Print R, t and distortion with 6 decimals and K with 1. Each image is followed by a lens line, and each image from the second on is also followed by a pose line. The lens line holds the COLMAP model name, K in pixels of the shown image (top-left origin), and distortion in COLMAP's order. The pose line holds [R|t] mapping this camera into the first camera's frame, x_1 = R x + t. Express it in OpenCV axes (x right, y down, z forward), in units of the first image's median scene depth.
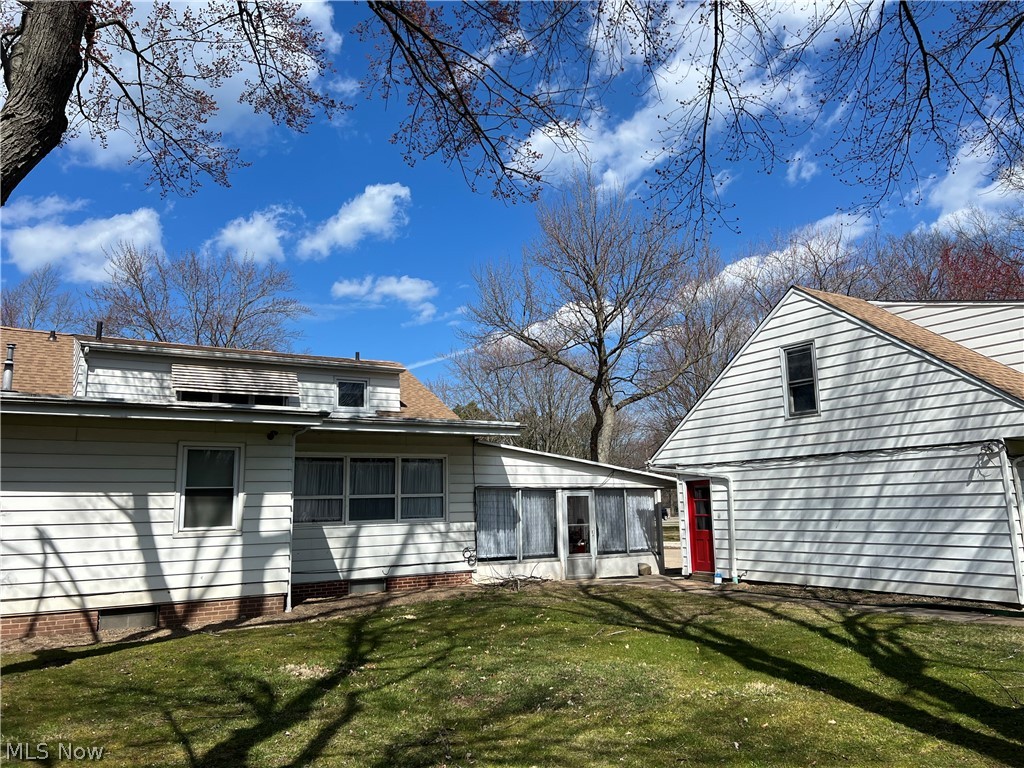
lens RADIAL K [[766.1, 0, 516.2], [0, 766.1, 381.4], [0, 0, 1]] dist [0.058803, -0.063940]
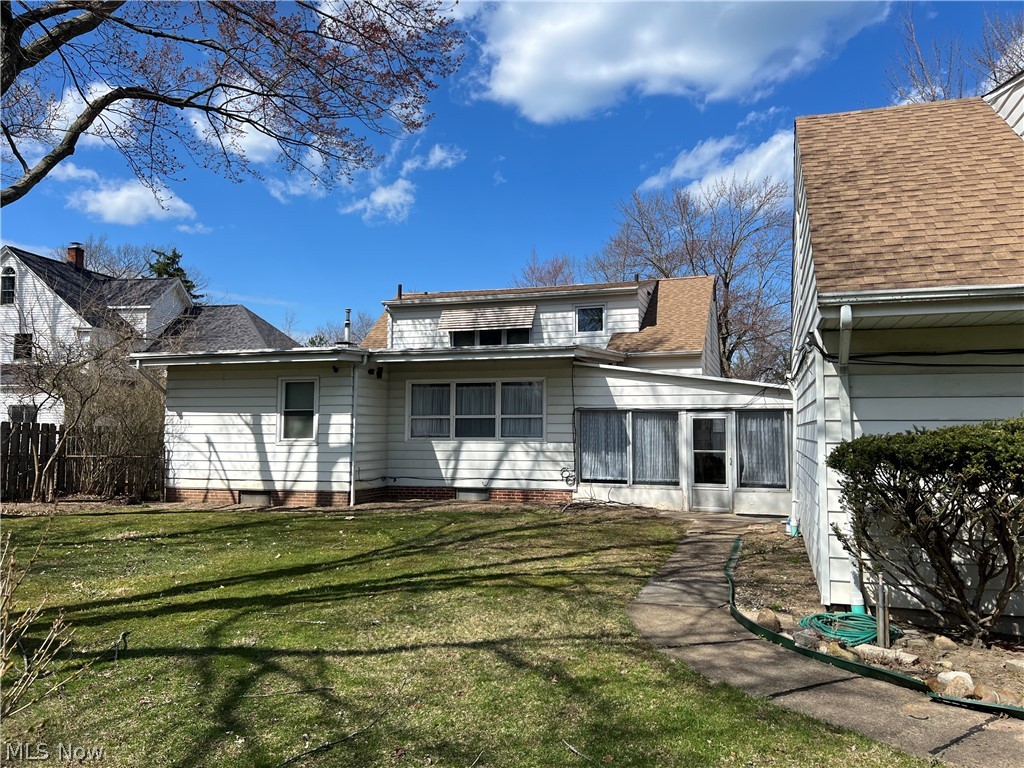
lens RADIAL K [[743.1, 0, 512.0], [0, 743.1, 384.0], [0, 0, 1]] dist [0.161794, -0.157290]
pose [[0.649428, -0.022349, -0.760094, 0.679806], [0.108428, 0.992076, 0.063472, 0.038767], [0.752653, -0.123637, 0.646705, 0.342676]]
